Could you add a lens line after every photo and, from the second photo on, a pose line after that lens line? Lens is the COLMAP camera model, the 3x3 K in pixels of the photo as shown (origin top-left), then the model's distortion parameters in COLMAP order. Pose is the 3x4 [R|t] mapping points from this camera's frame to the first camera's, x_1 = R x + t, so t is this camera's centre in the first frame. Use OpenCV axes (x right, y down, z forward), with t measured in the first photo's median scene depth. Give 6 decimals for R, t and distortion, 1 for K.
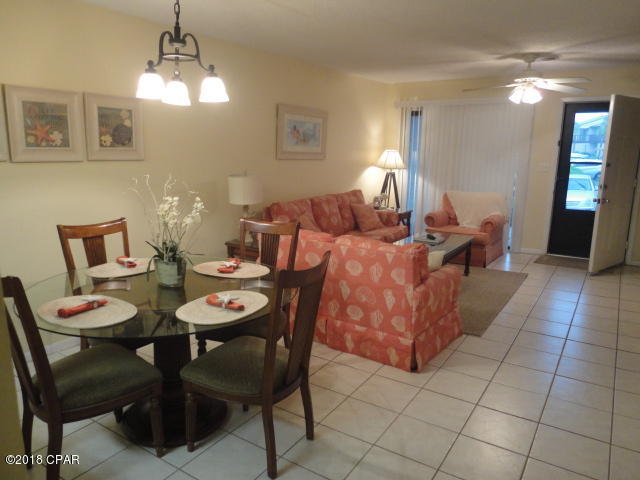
lens RADIAL K [[471.9, 0, 320.3], [0, 471.9, 237.8], [0, 0, 1]] dist [0.007710, -0.001970]
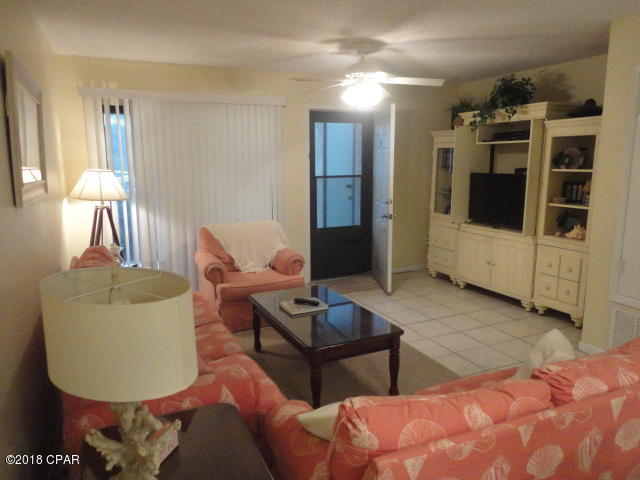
lens RADIAL K [[471.9, 0, 321.2], [0, 471.9, 243.7], [0, 0, 1]] dist [0.007710, -0.001970]
pose [[0.530980, -0.162875, 0.831584, -0.208643], [0.169662, 0.981917, 0.083987, -0.097073], [-0.830226, 0.096493, 0.549012, 0.457928]]
